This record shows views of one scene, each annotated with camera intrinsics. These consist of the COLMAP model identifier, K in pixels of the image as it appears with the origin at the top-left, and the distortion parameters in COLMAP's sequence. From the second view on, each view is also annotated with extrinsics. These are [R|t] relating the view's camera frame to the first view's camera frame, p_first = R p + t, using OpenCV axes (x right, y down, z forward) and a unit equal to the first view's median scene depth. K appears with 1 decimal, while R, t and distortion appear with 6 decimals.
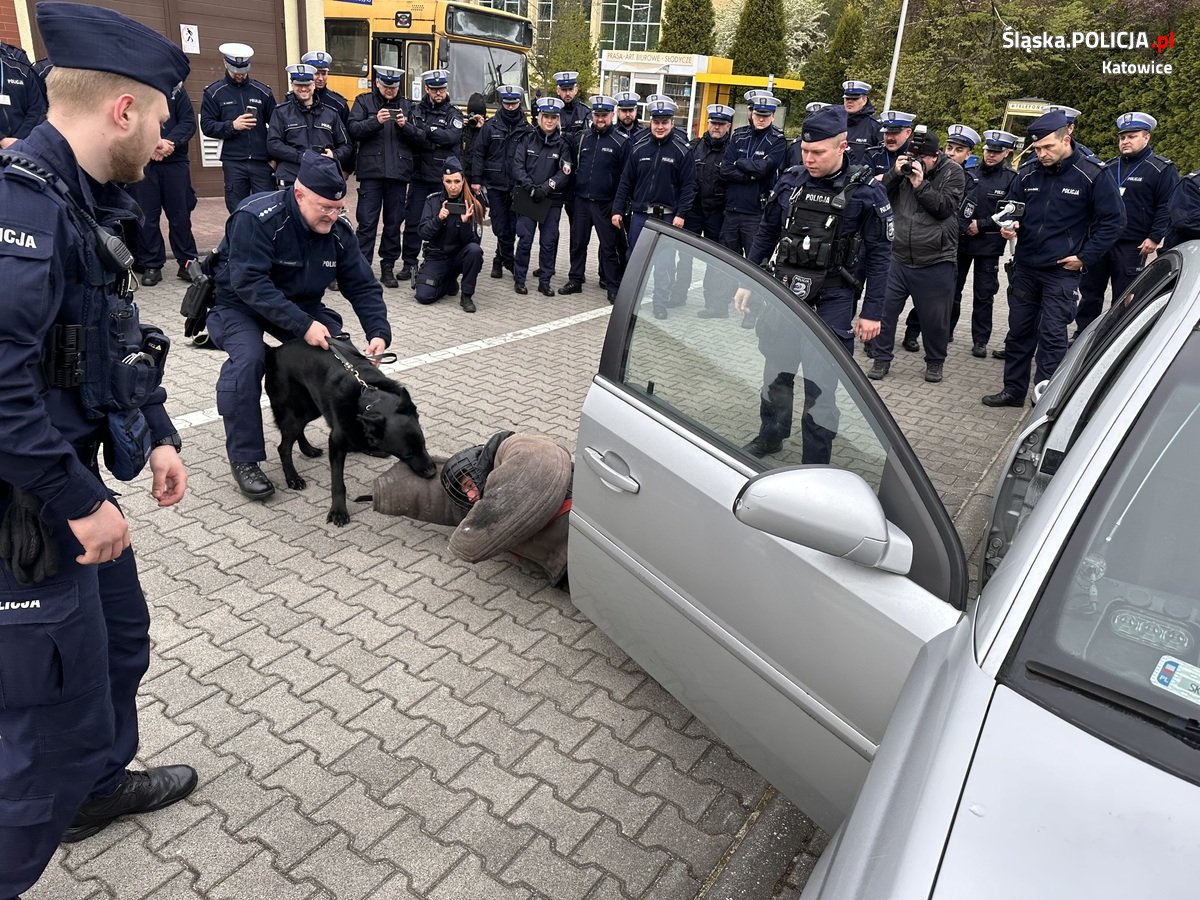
lens RADIAL K [[887.8, 0, 600.0], [0, 887.8, 450.0], [0, 0, 1]] dist [0.009579, -0.003883]
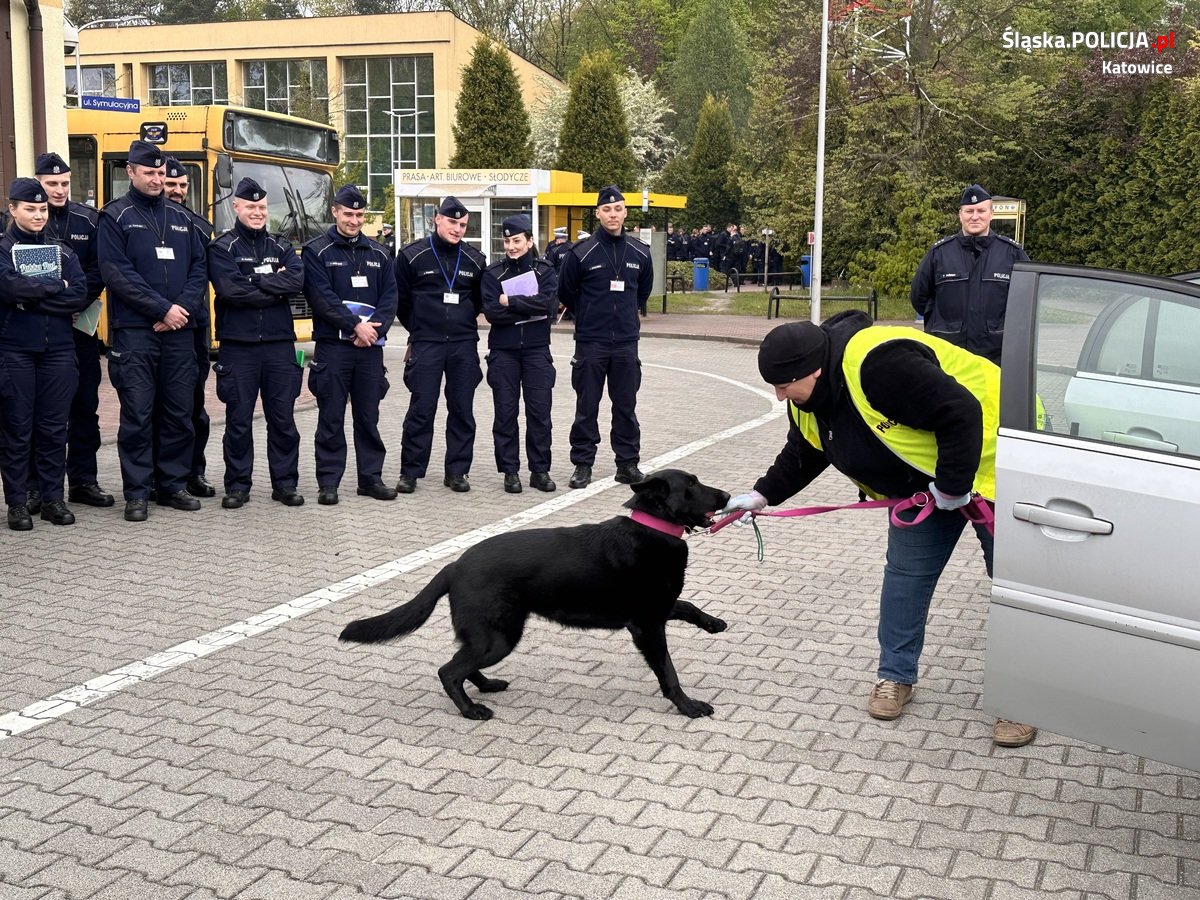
lens RADIAL K [[1463.3, 0, 579.8], [0, 1463.3, 445.3], [0, 0, 1]] dist [0.203725, -0.460313]
pose [[0.973041, -0.089848, 0.212410, -0.127113], [0.138740, 0.963748, -0.227906, 0.037439], [-0.184233, 0.251232, 0.950232, -0.060035]]
